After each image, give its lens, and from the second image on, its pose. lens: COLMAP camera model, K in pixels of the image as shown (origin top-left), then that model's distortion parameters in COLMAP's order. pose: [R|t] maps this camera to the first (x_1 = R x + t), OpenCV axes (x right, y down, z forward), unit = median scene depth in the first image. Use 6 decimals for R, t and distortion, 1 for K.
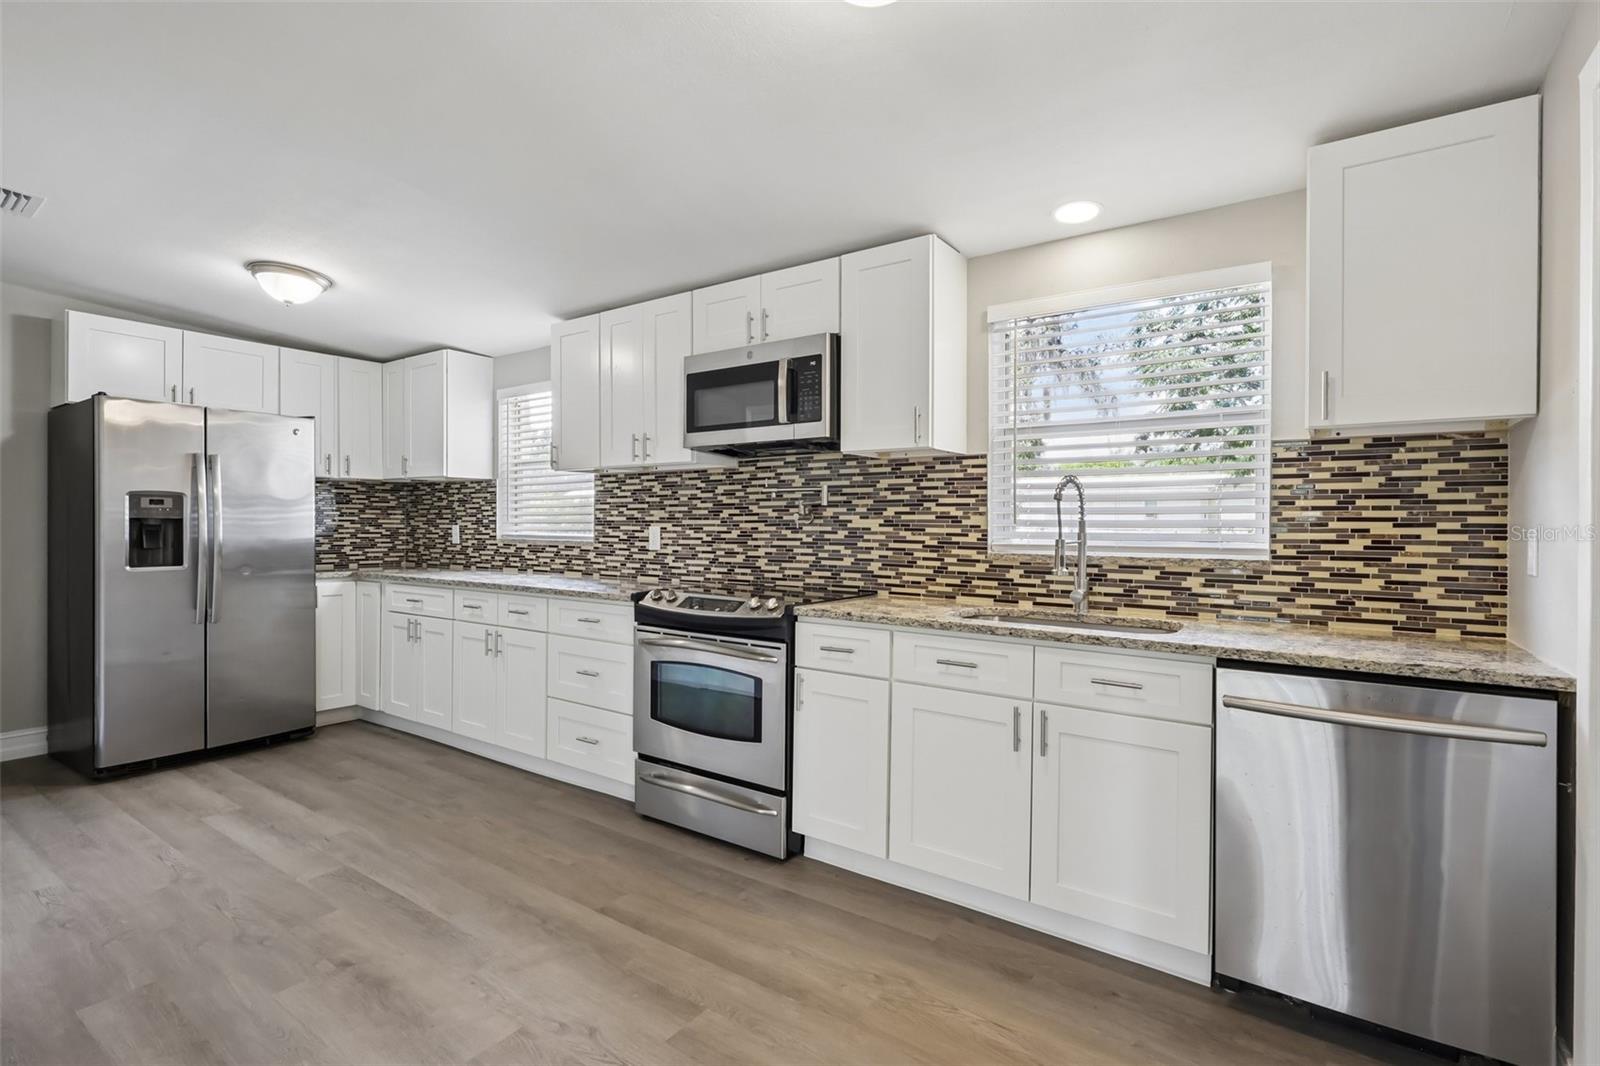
lens RADIAL K [[745.4, 0, 793.3], [0, 745.4, 523.1], [0, 0, 1]] dist [-0.000642, 0.000808]
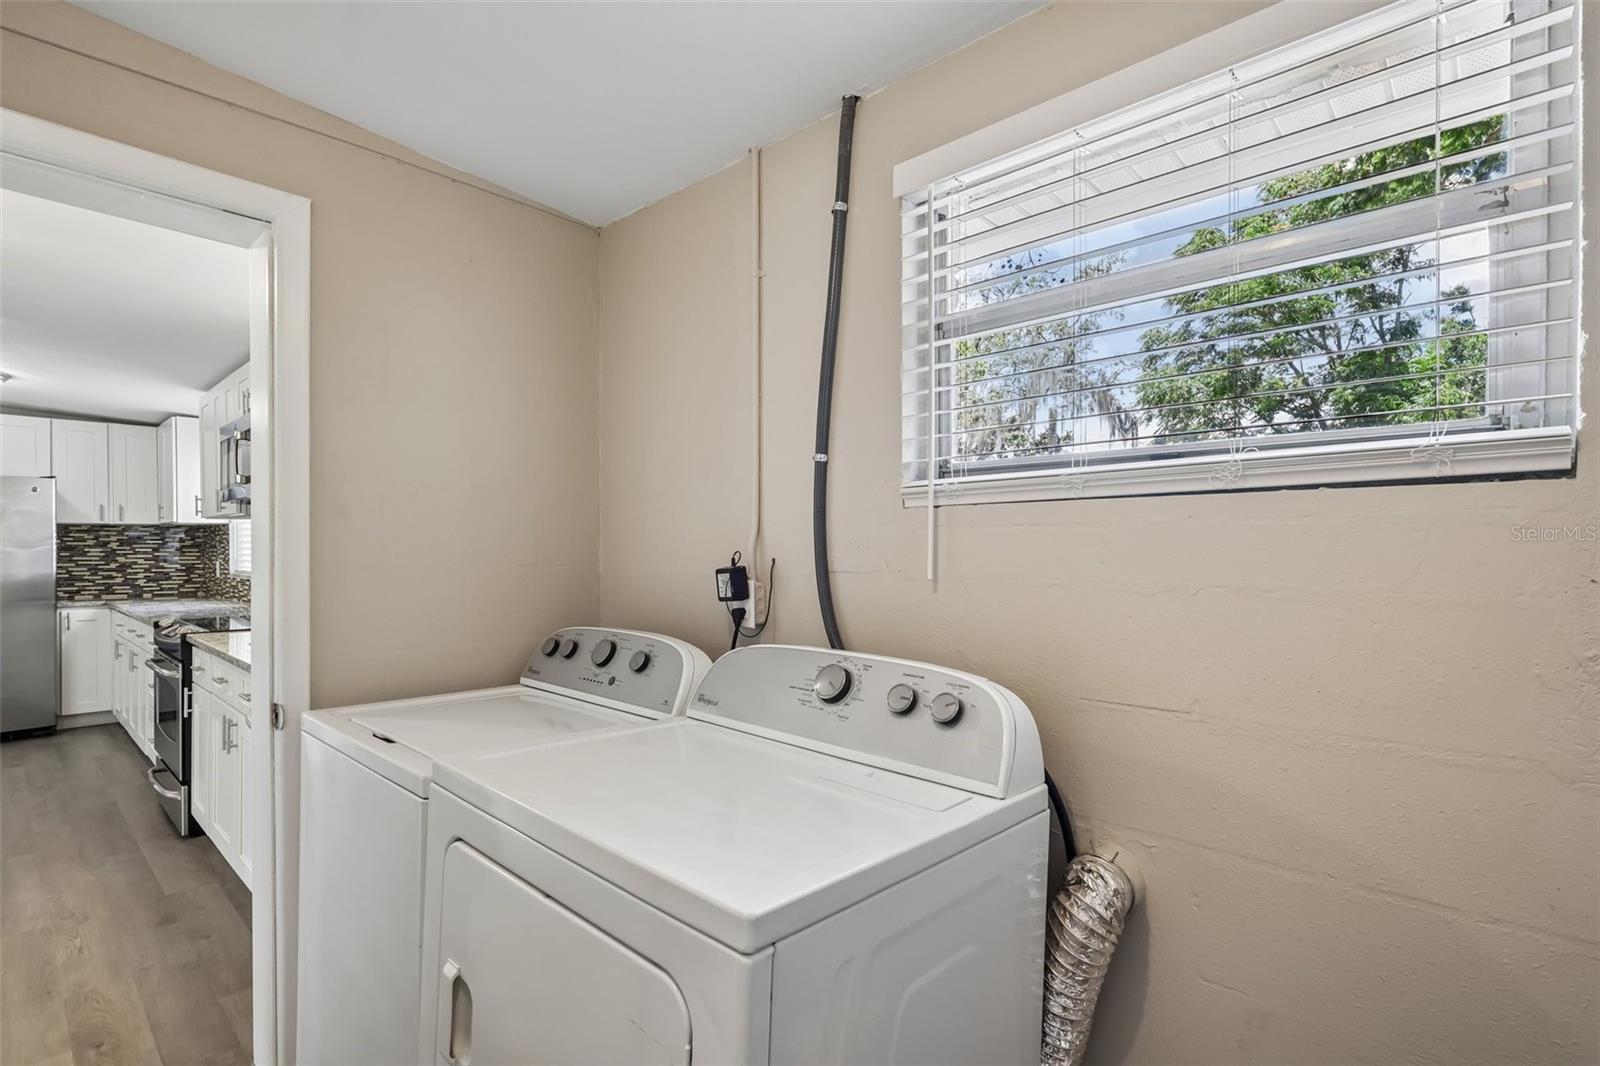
lens RADIAL K [[745.4, 0, 792.0], [0, 745.4, 535.5], [0, 0, 1]] dist [-0.000642, 0.000808]
pose [[0.990878, -0.012725, -0.134157, 0.995380], [0.009986, 0.999728, -0.021072, -0.006459], [0.134389, 0.019541, 0.990736, -0.082454]]
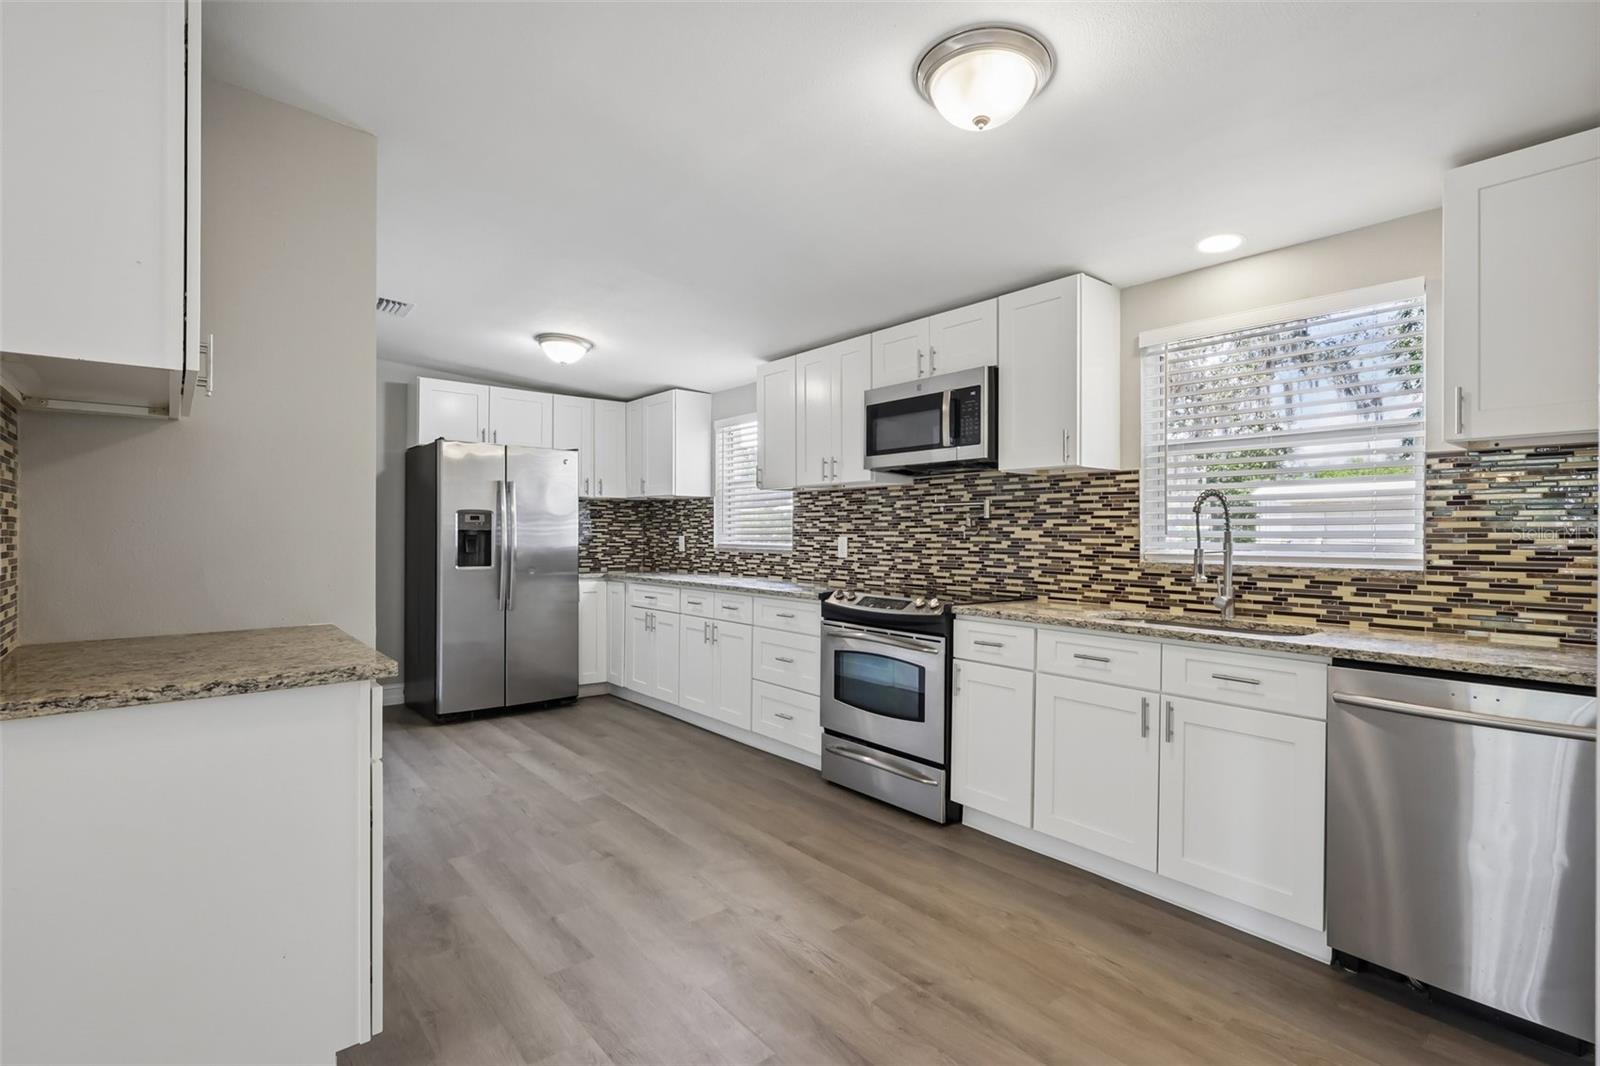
lens RADIAL K [[745.4, 0, 801.4], [0, 745.4, 531.2], [0, 0, 1]] dist [-0.000642, 0.000808]
pose [[0.965168, -0.000172, -0.261631, 0.067496], [-0.001365, 0.999983, -0.005691, 0.002560], [0.261628, 0.005850, 0.965151, -0.155515]]
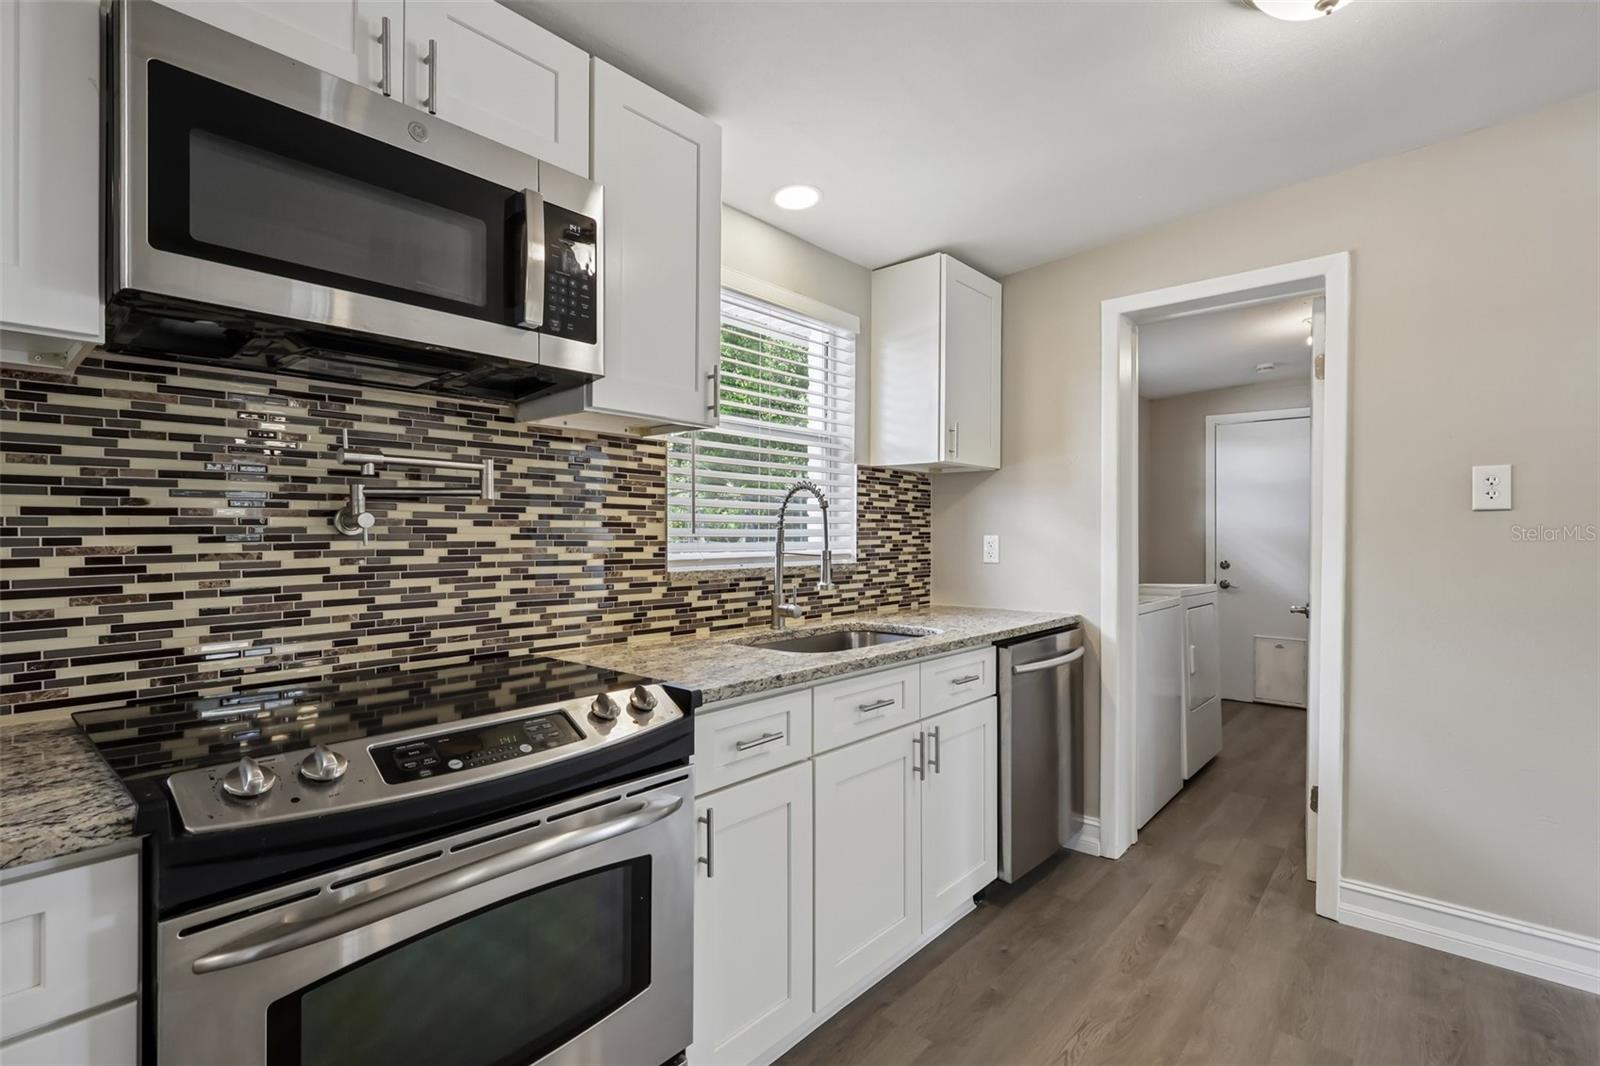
lens RADIAL K [[745.4, 0, 794.0], [0, 745.4, 534.6], [0, 0, 1]] dist [-0.000642, 0.000808]
pose [[0.110238, -0.005620, 0.993889, -0.451713], [0.001141, 0.999984, 0.005528, -0.002146], [-0.993905, 0.000524, 0.110243, 0.749142]]
